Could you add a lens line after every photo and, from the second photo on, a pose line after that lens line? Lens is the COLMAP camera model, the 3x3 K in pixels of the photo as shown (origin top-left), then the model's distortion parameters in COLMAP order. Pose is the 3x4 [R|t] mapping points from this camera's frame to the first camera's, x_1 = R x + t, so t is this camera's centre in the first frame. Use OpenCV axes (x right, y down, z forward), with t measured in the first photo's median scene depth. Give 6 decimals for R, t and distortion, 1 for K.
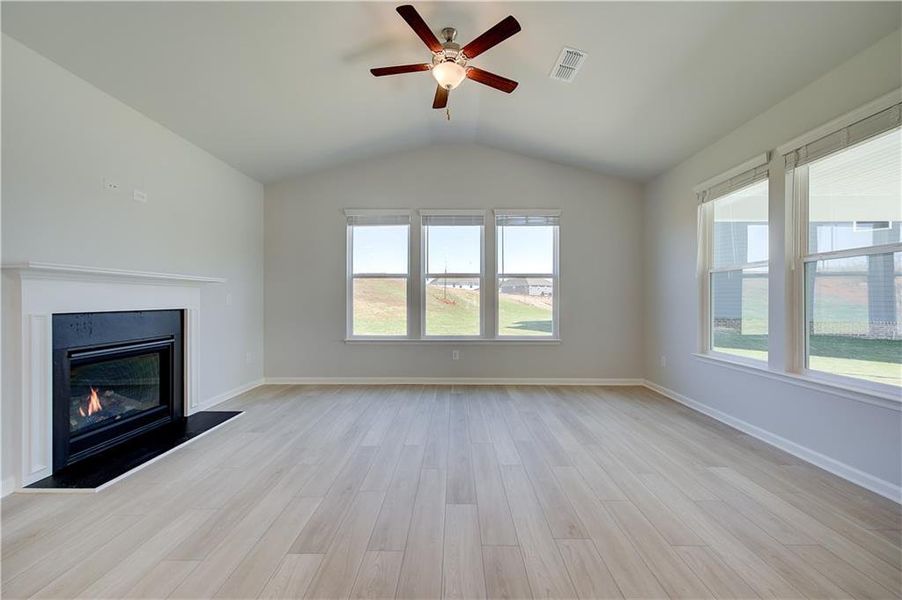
lens RADIAL K [[366.9, 0, 453.0], [0, 366.9, 299.6], [0, 0, 1]] dist [-0.002394, 0.000147]
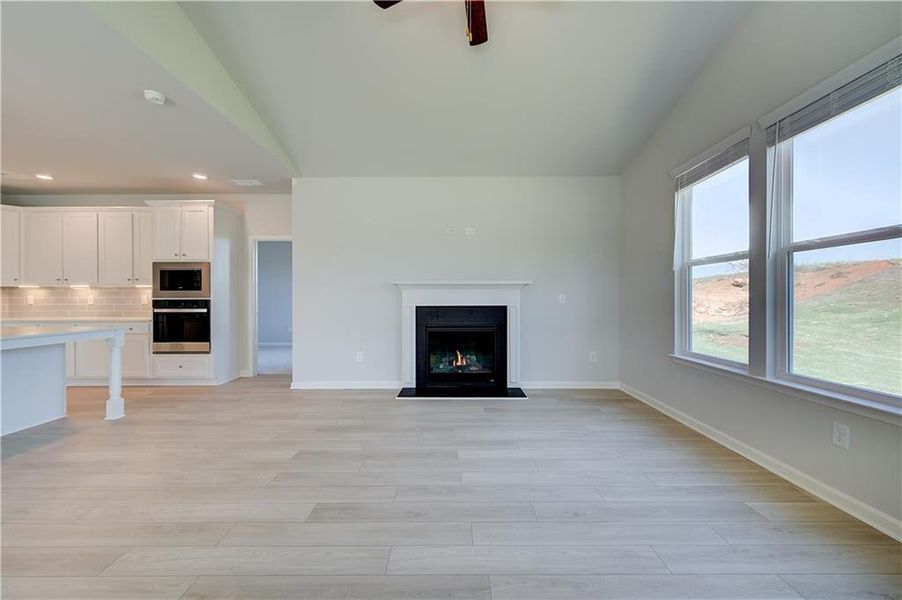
lens RADIAL K [[359.9, 0, 453.4], [0, 359.9, 300.5], [0, 0, 1]] dist [0.000820, -0.000135]
pose [[0.006523, 0.002646, -0.999975, 0.532746], [0.002393, 0.999994, 0.002661, 0.003022], [0.999976, -0.002410, 0.006516, 0.756967]]
